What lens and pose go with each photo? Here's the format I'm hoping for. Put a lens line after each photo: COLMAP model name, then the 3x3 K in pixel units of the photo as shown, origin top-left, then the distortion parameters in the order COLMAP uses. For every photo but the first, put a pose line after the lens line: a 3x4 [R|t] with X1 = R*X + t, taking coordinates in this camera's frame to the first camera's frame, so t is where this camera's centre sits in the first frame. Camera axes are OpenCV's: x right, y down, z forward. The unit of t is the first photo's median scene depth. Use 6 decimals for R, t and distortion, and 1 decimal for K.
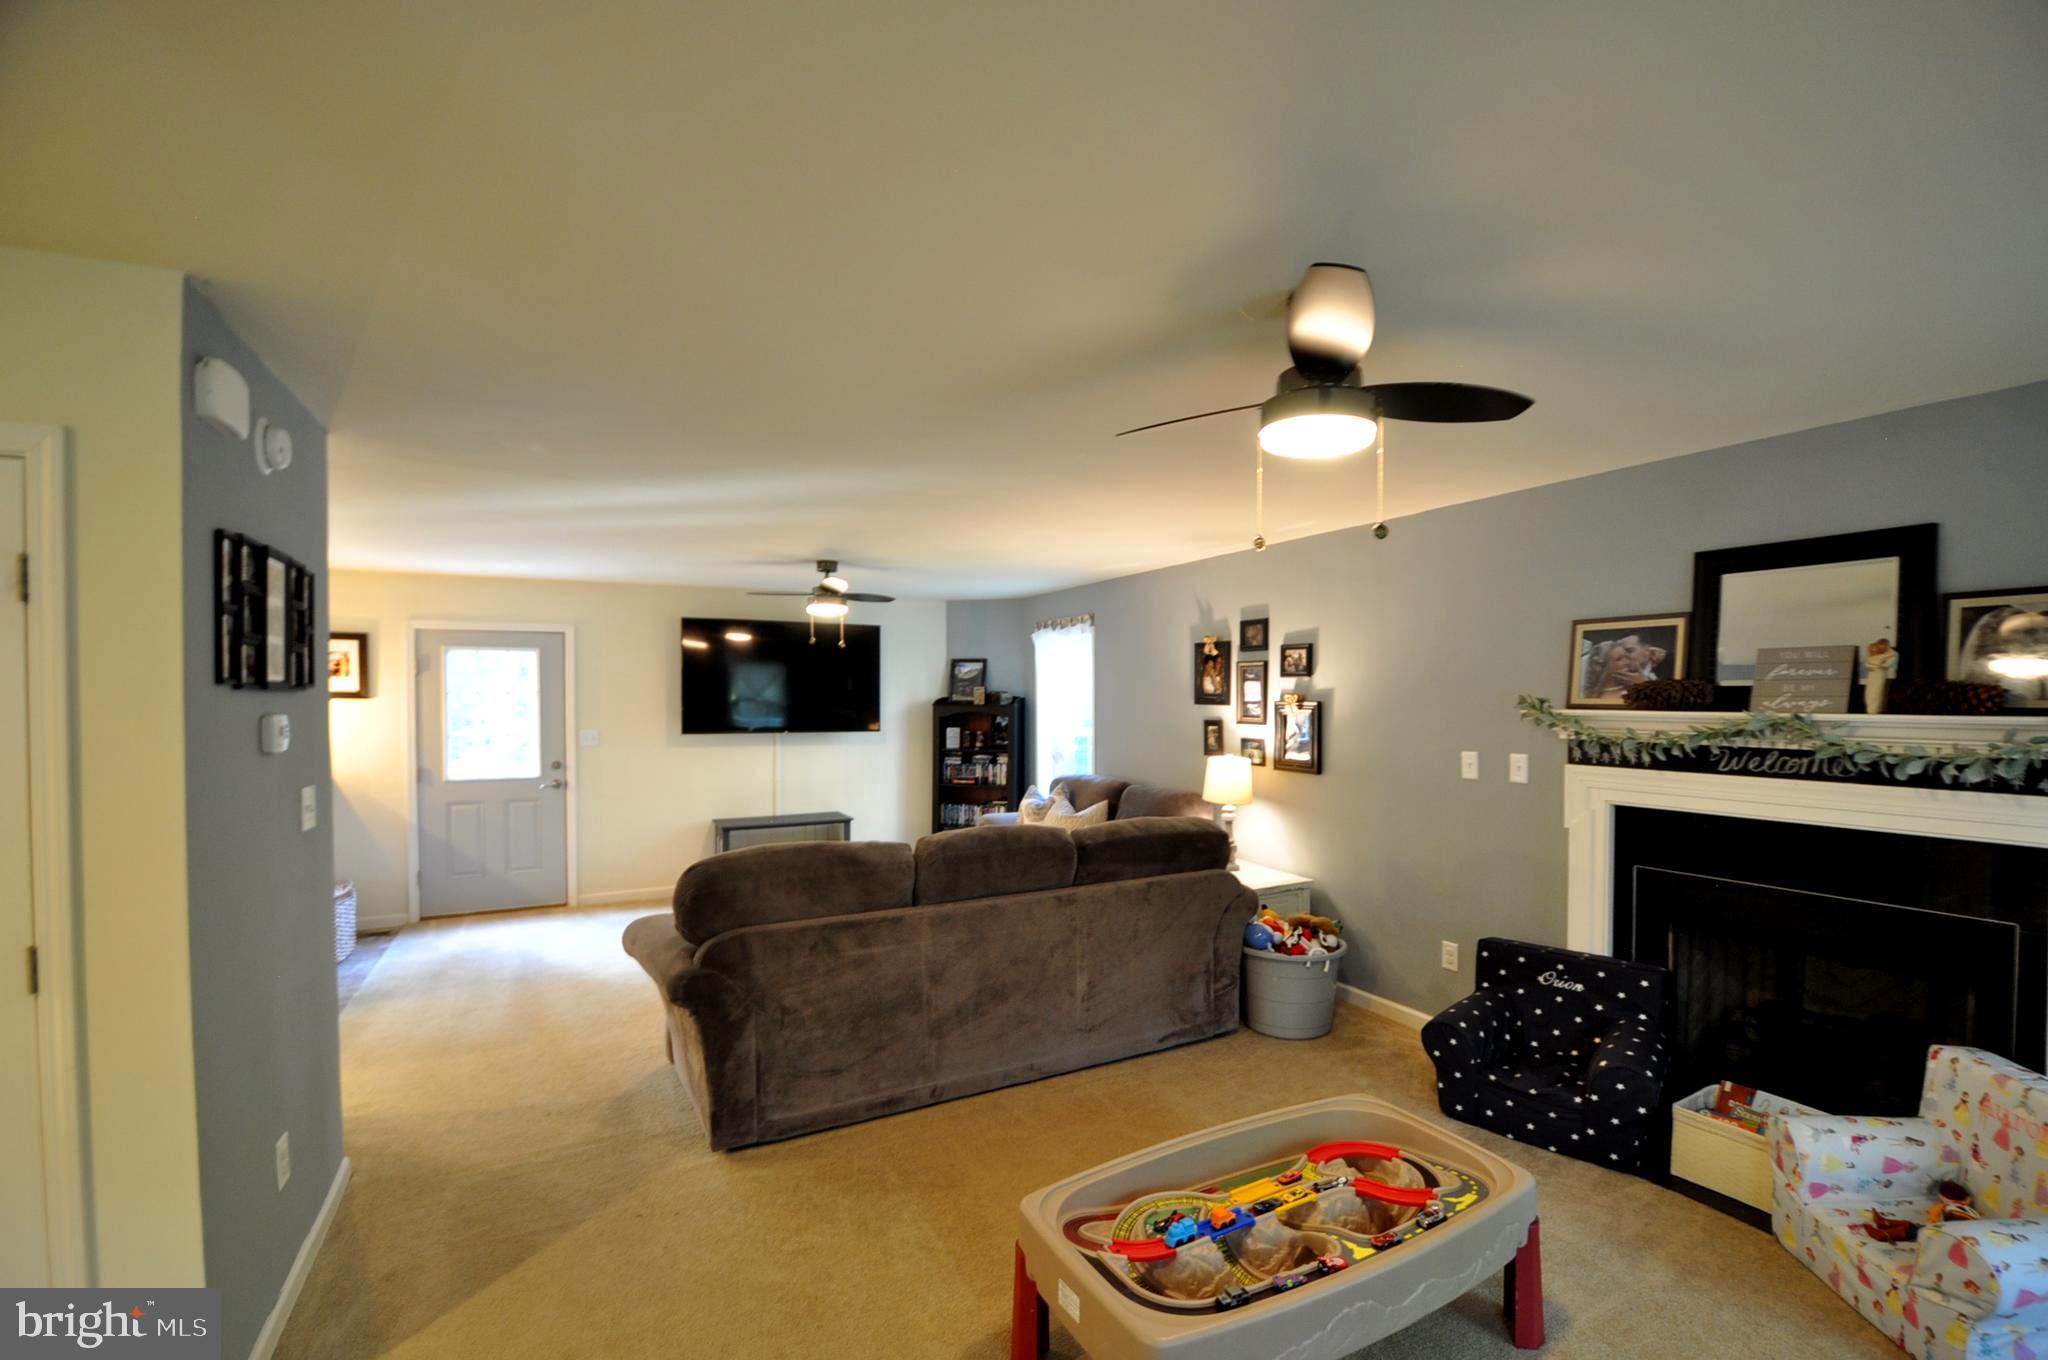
lens RADIAL K [[889.4, 0, 1044.6], [0, 889.4, 712.4], [0, 0, 1]] dist [0.013070, -0.022172]
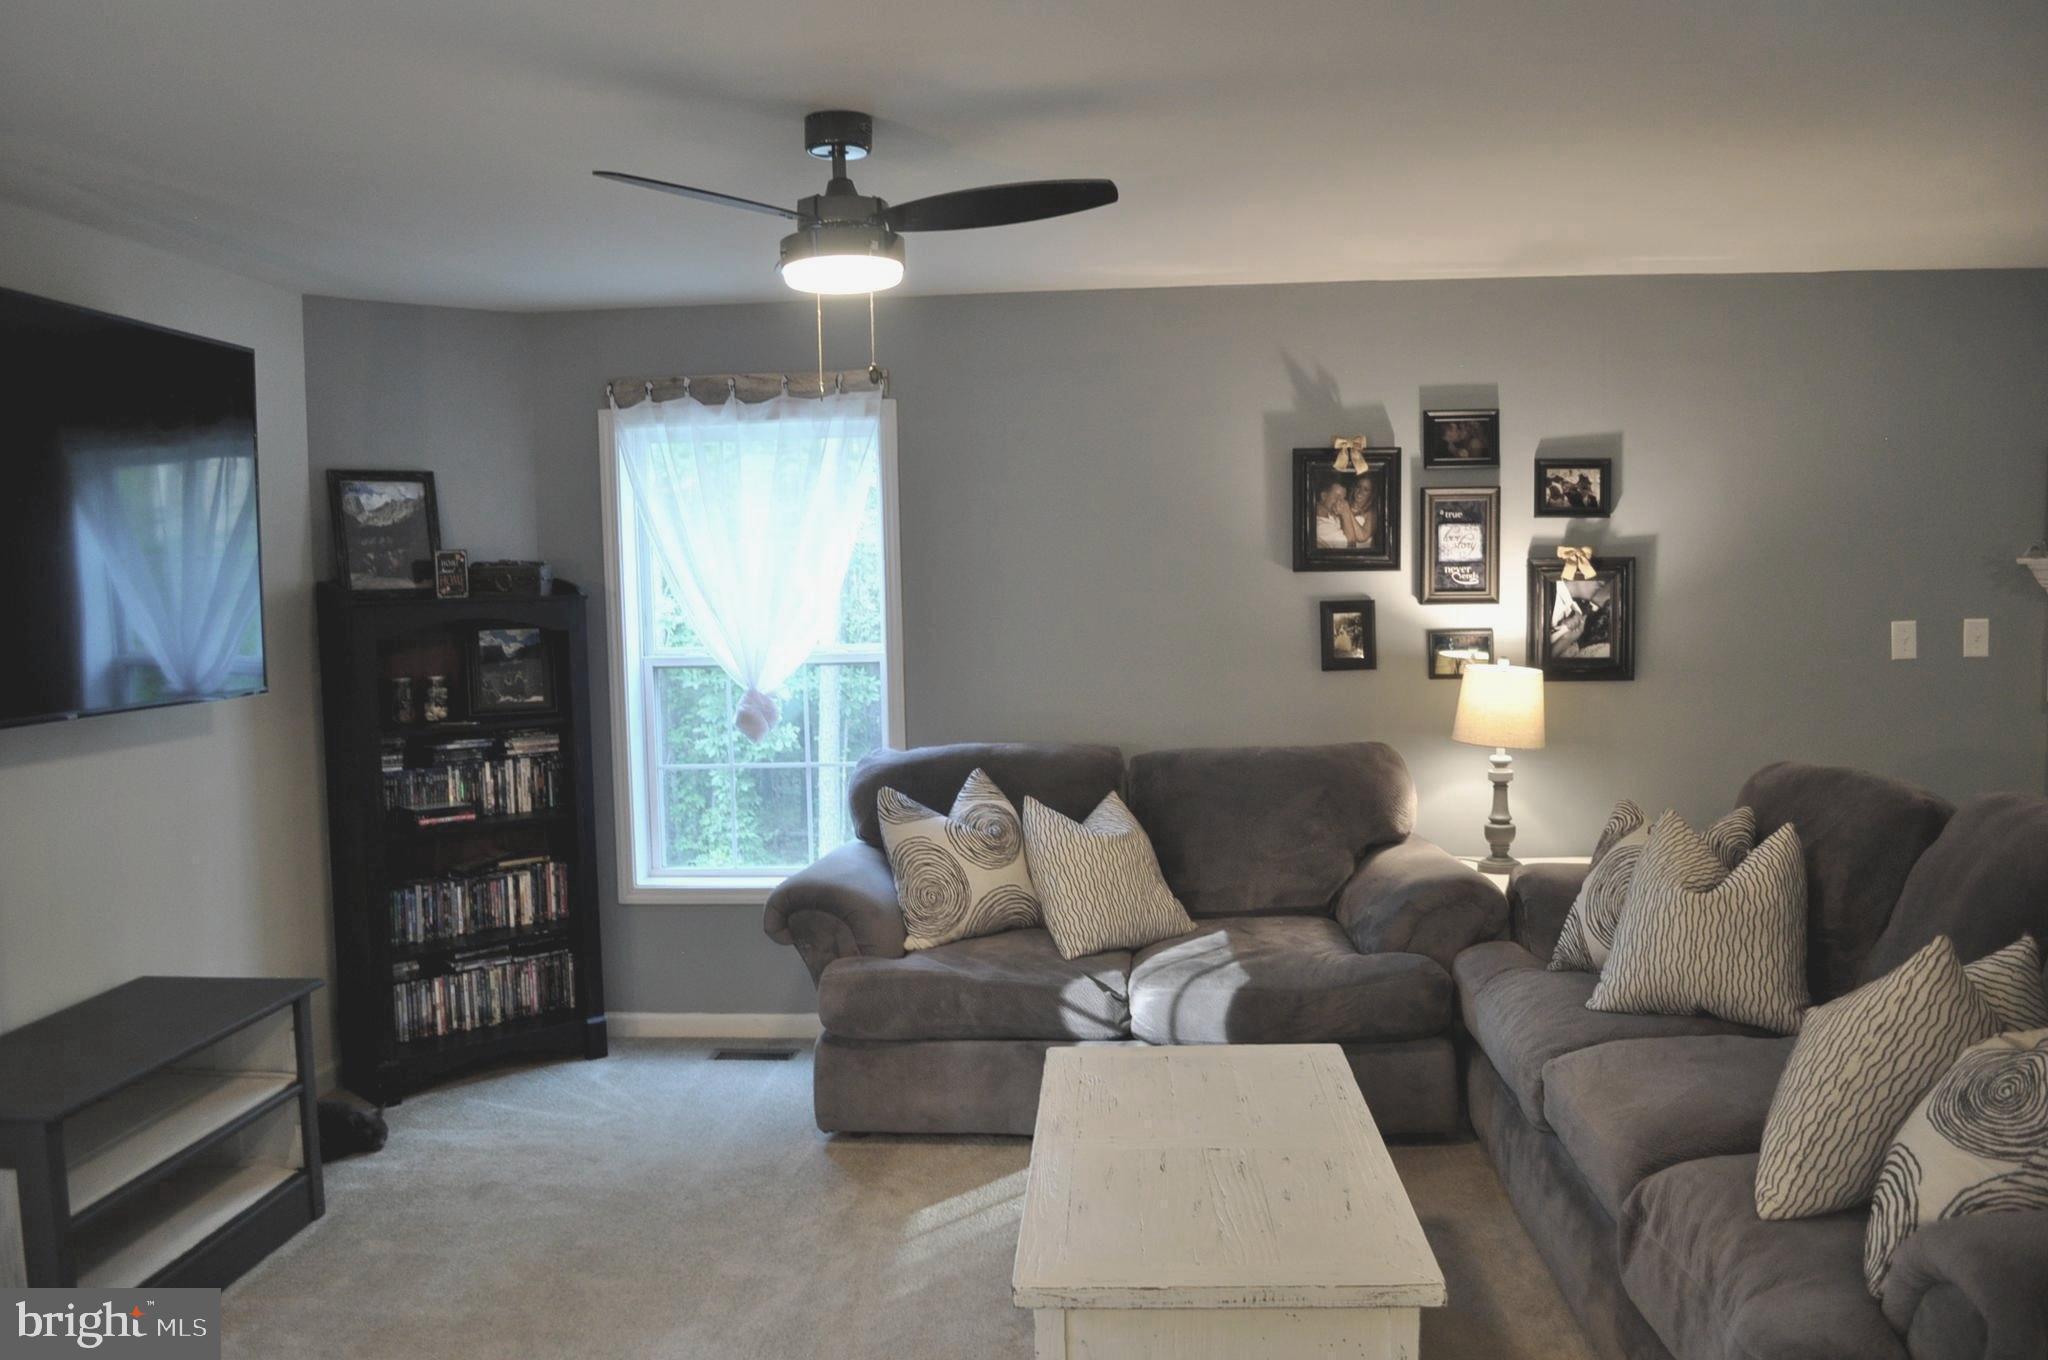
lens RADIAL K [[1589.6, 0, 1024.0], [0, 1589.6, 680.0], [0, 0, 1]] dist [-0.045931, -0.134065]
pose [[0.537246, -0.069932, 0.840521, -0.568569], [0.038752, 0.997551, 0.058228, -0.005172], [-0.842535, 0.001289, 0.538640, 0.550779]]
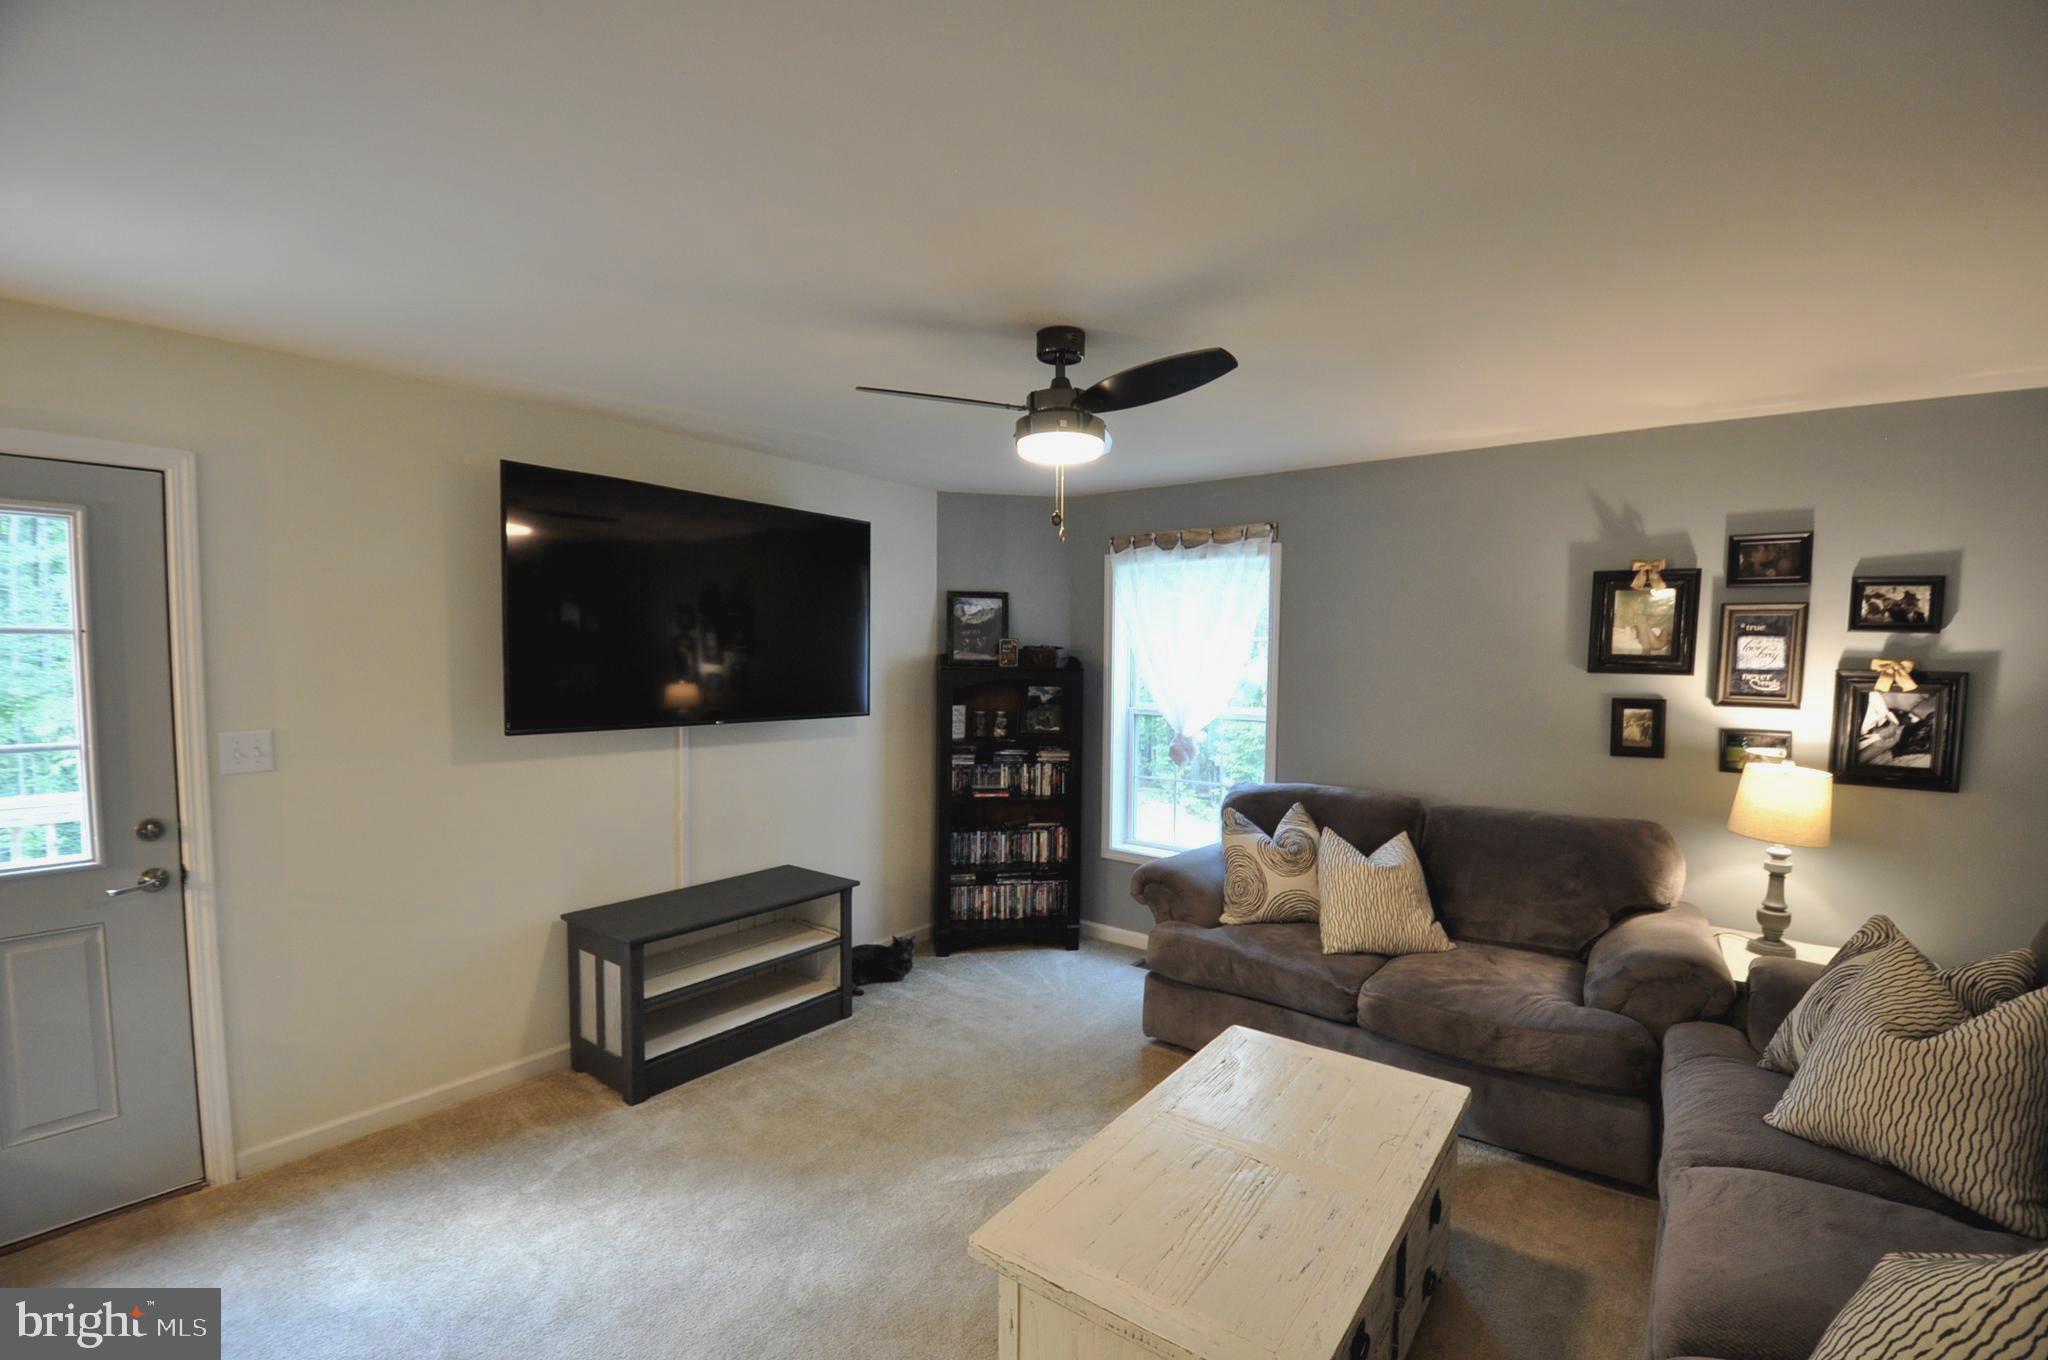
lens RADIAL K [[889.4, 0, 1044.6], [0, 889.4, 712.4], [0, 0, 1]] dist [0.013070, -0.022172]
pose [[0.905609, -0.016631, 0.423787, -0.365226], [-0.003545, 0.998899, 0.046776, -0.007625], [-0.424099, -0.043863, 0.904553, 0.513745]]
